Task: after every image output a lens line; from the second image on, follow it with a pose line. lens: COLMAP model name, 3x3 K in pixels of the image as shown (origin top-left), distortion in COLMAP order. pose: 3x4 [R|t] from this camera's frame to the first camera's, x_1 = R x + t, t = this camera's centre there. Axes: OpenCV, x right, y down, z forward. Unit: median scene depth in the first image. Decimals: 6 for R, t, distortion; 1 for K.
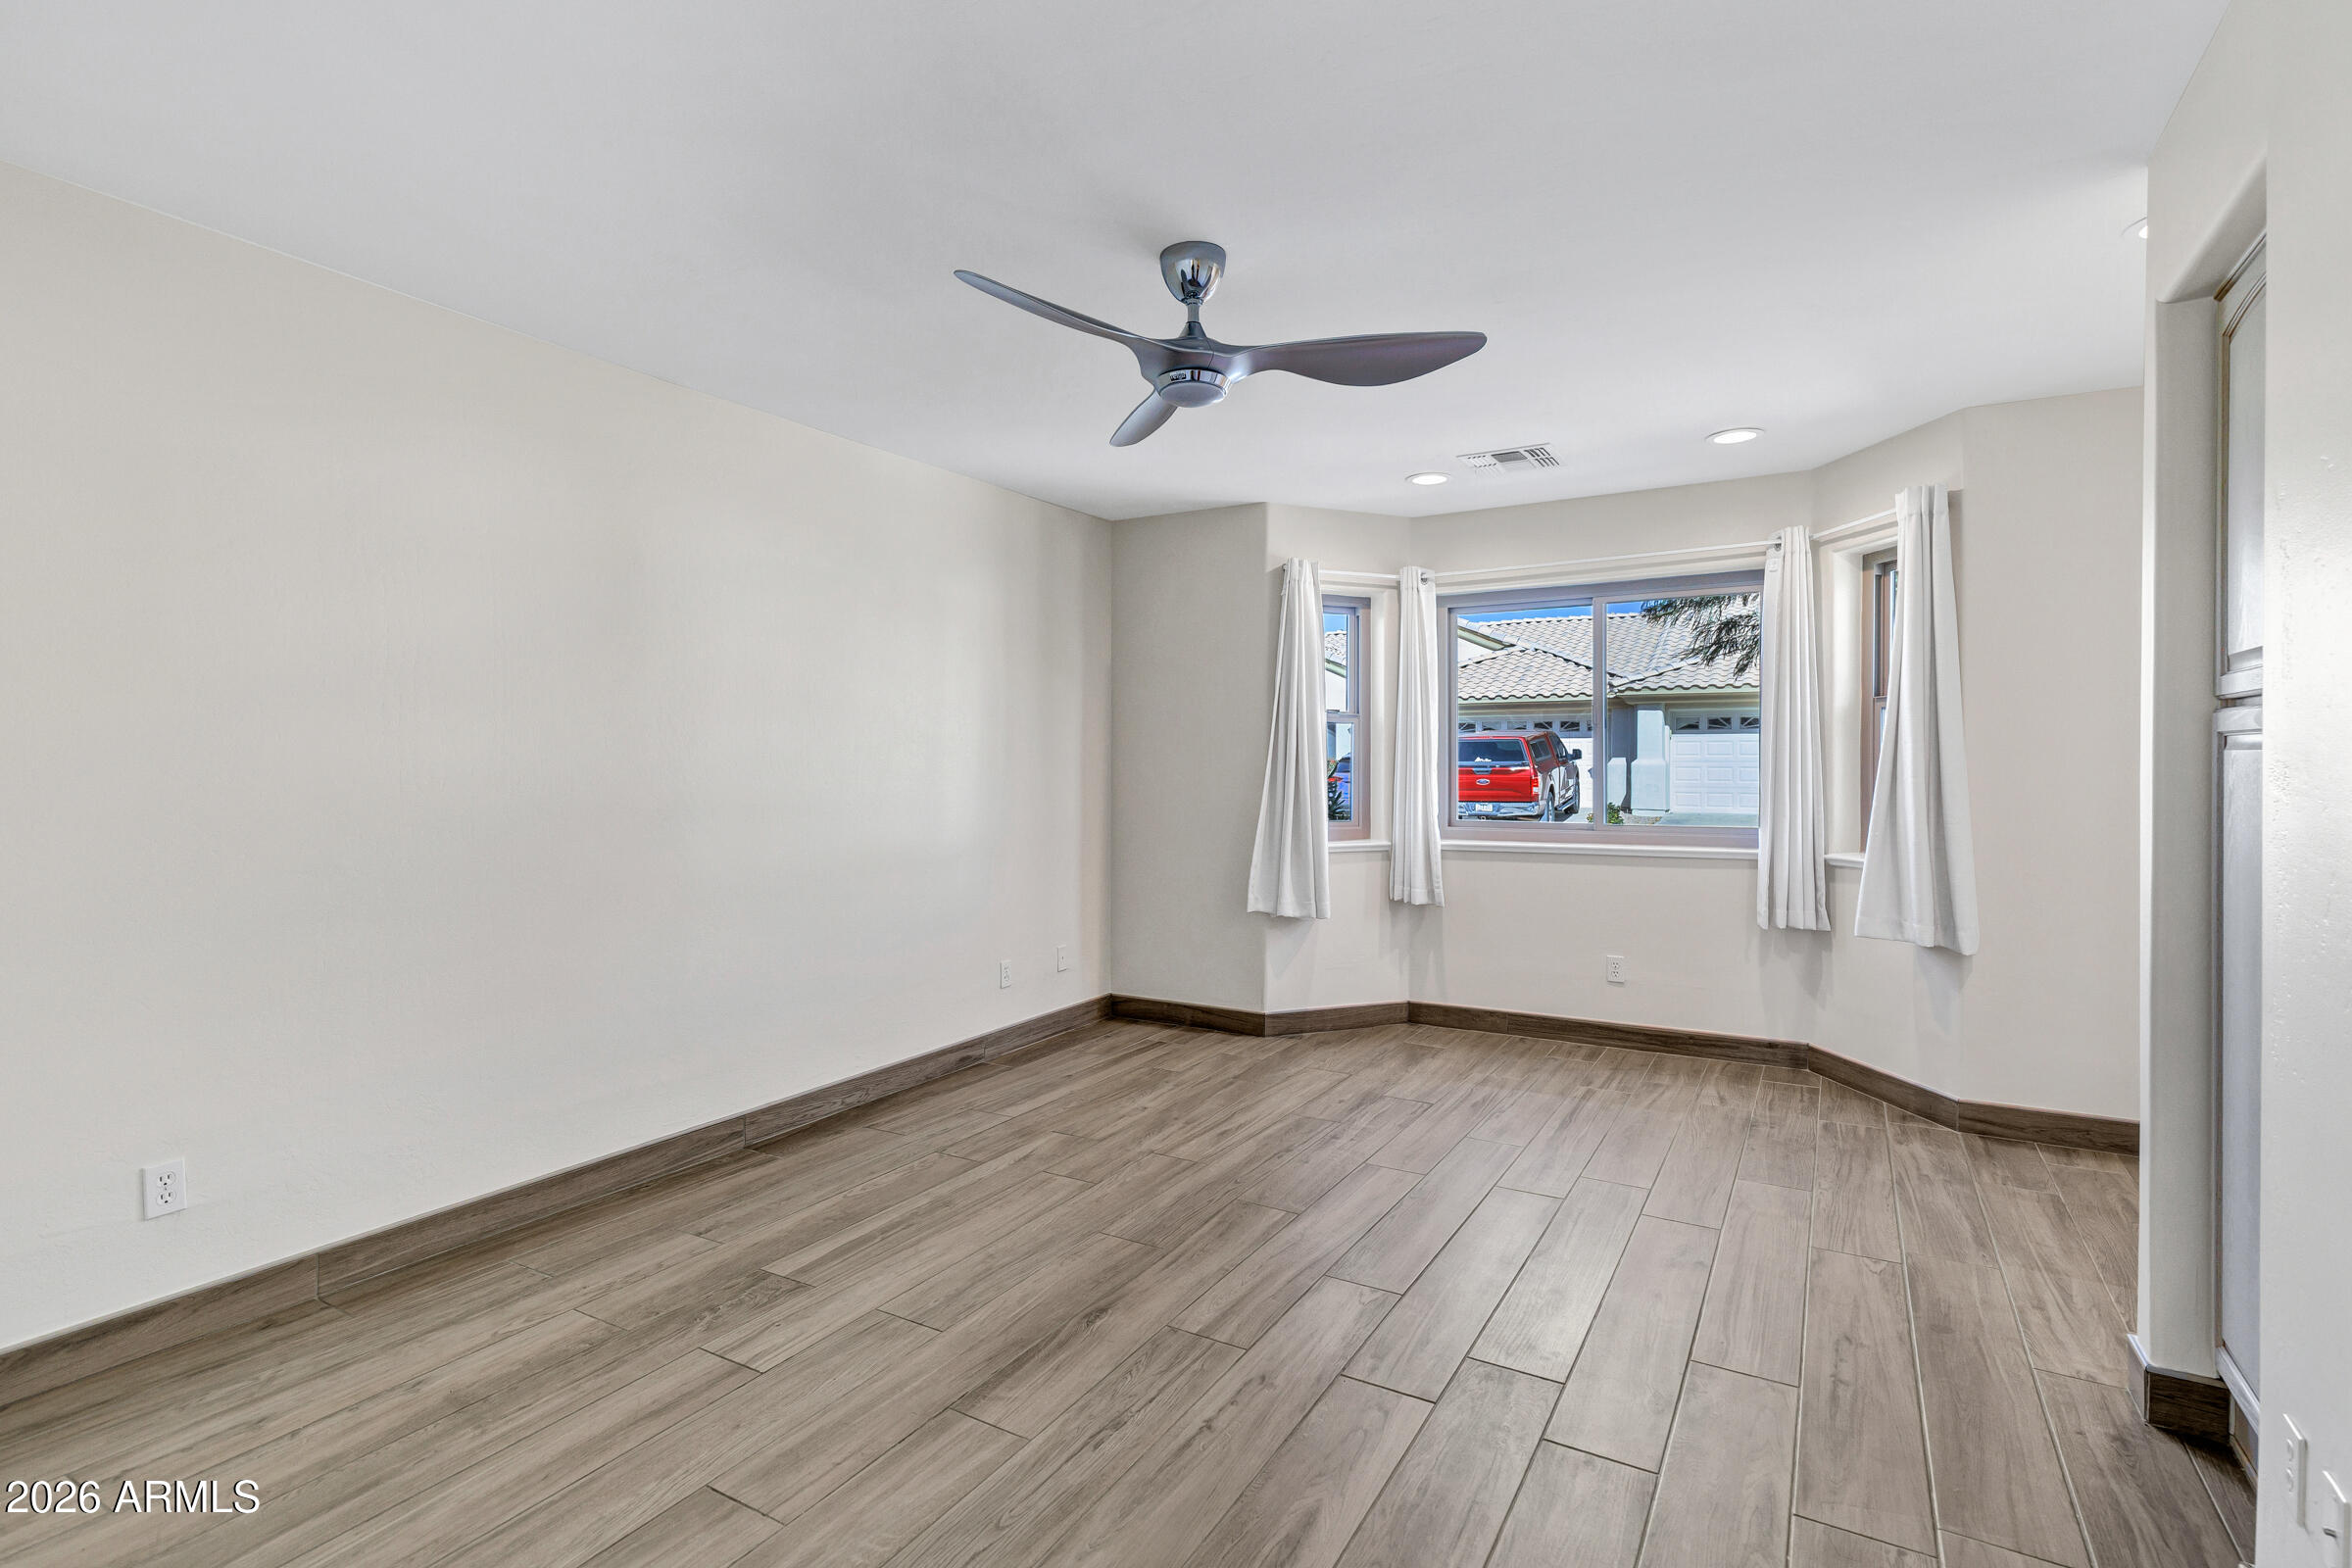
lens RADIAL K [[1110.1, 0, 1236.3], [0, 1110.1, 786.2], [0, 0, 1]] dist [0.003142, -0.000174]
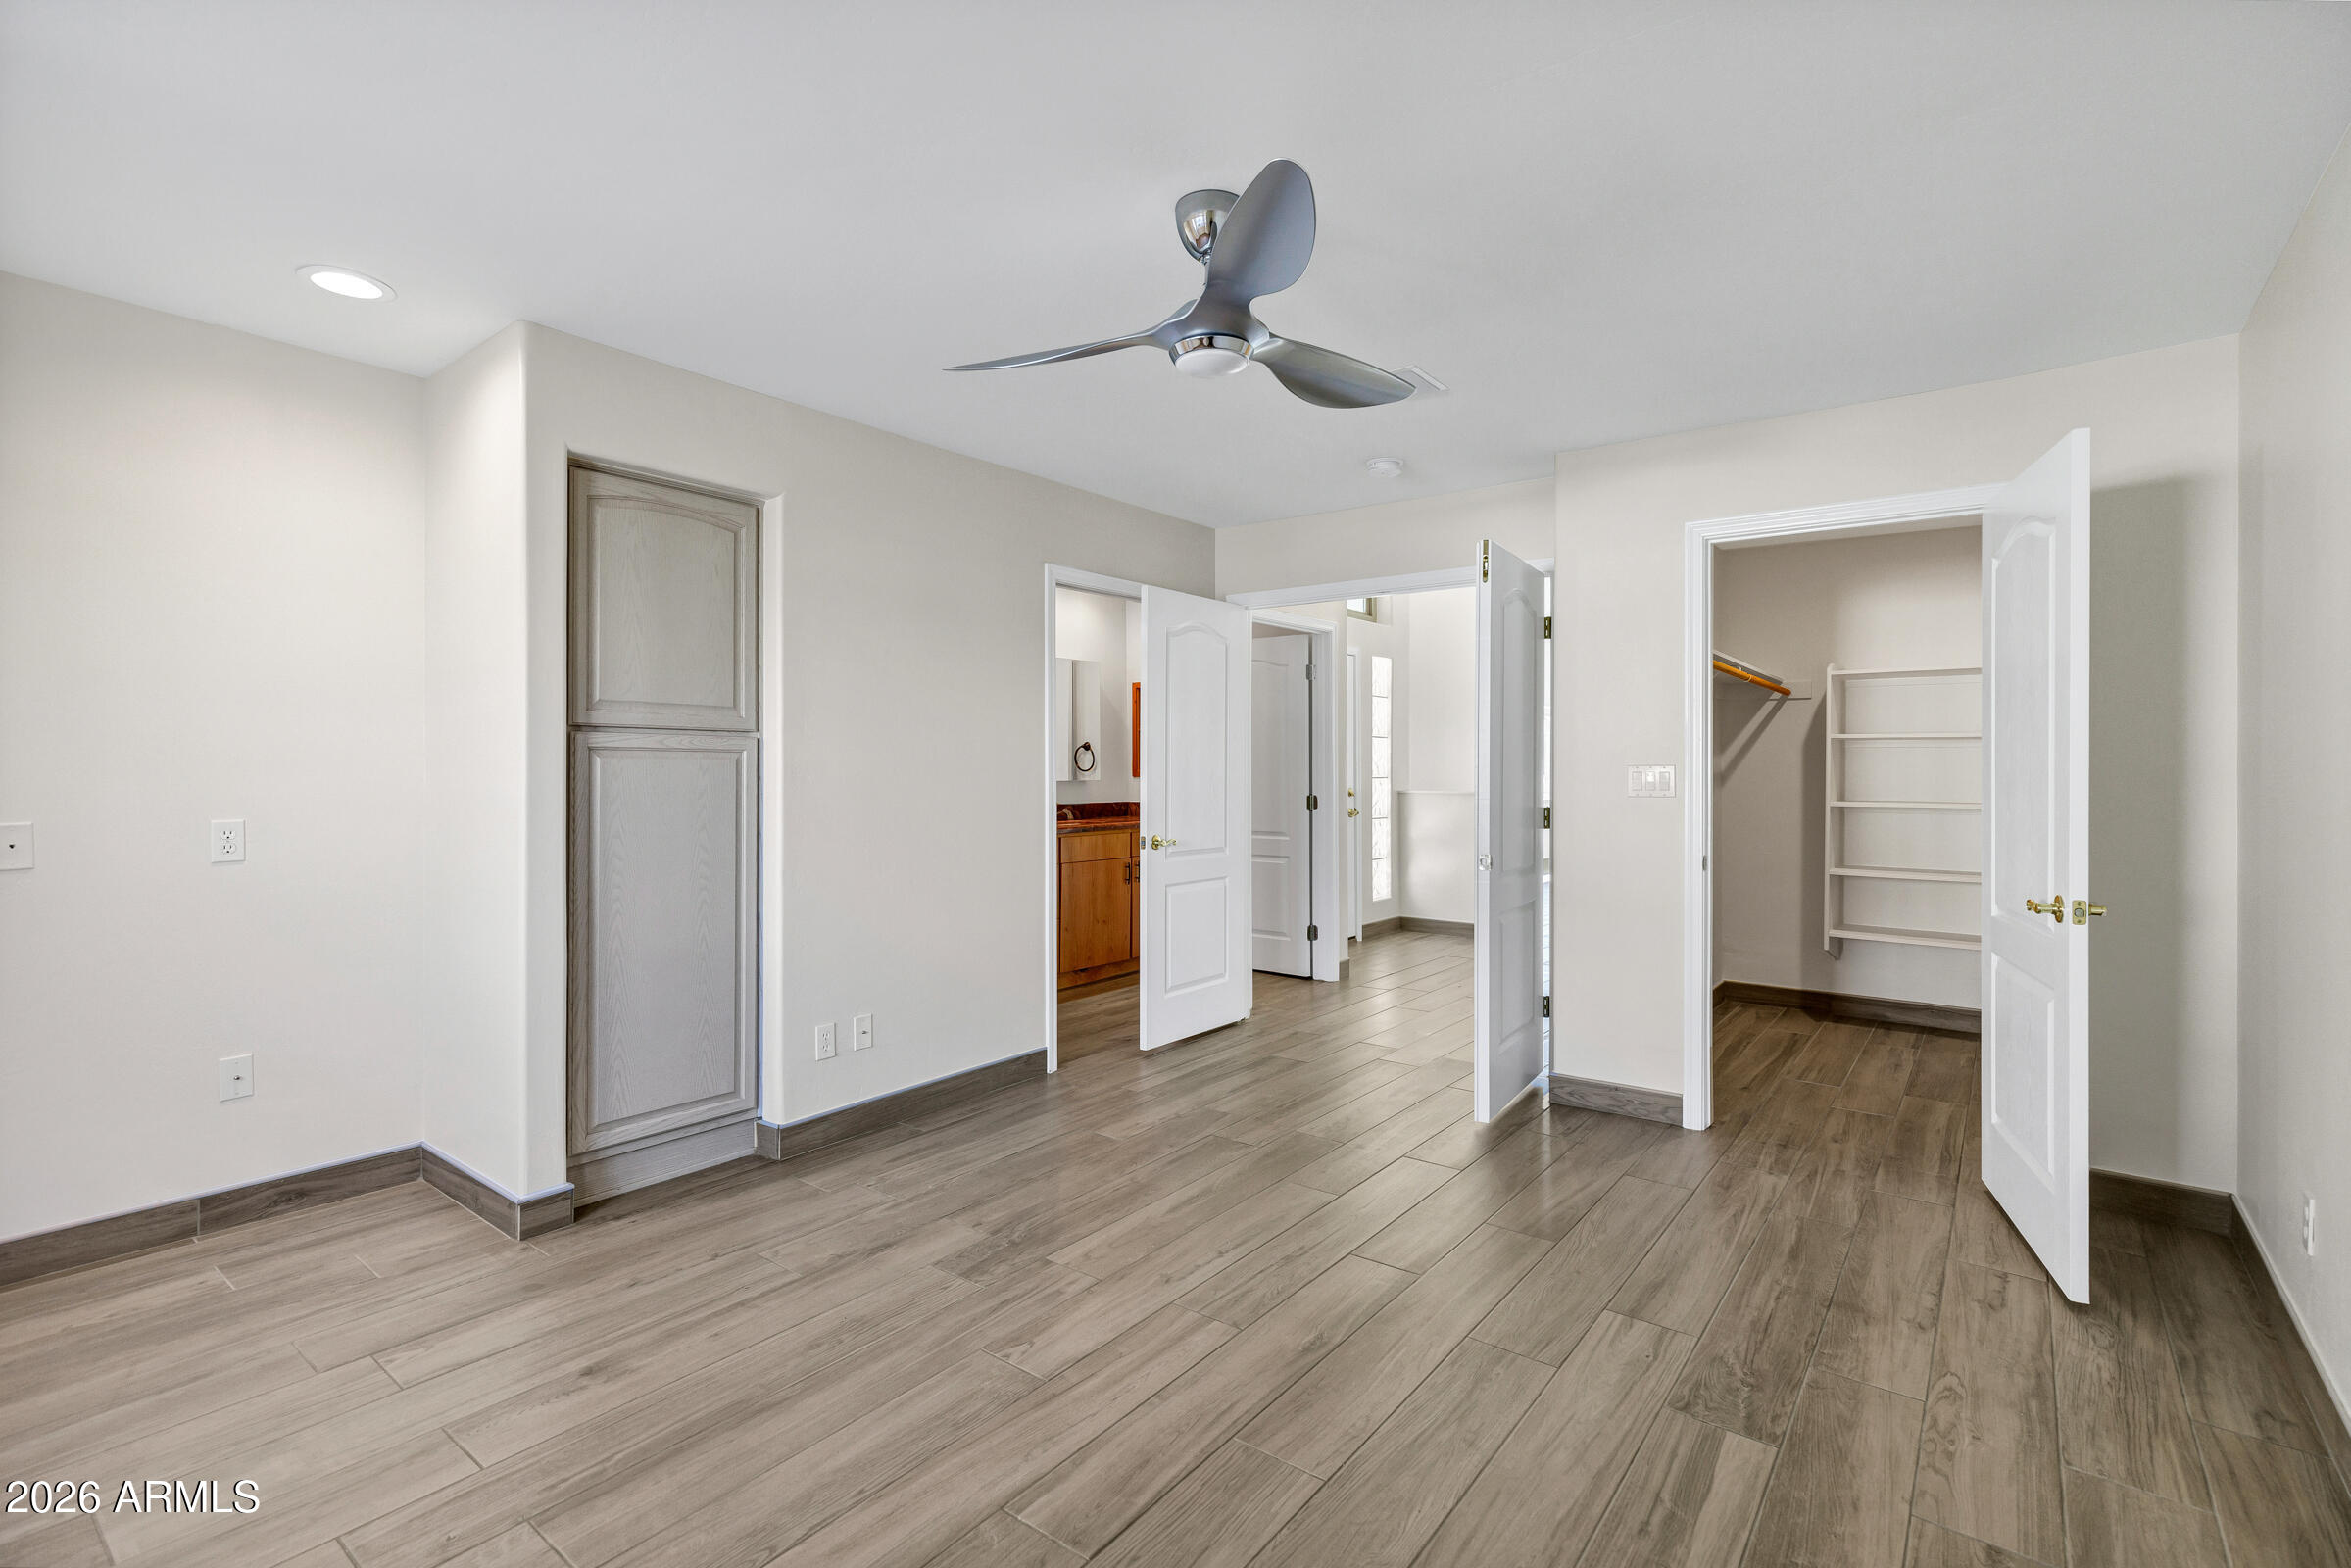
lens RADIAL K [[1109.7, 0, 1235.8], [0, 1109.7, 786.2], [0, 0, 1]] dist [0.003142, -0.000174]
pose [[-0.990818, -0.001269, 0.135194, -0.189145], [0.003635, 0.999344, 0.036024, -0.037022], [-0.135151, 0.036184, -0.990164, 1.946140]]
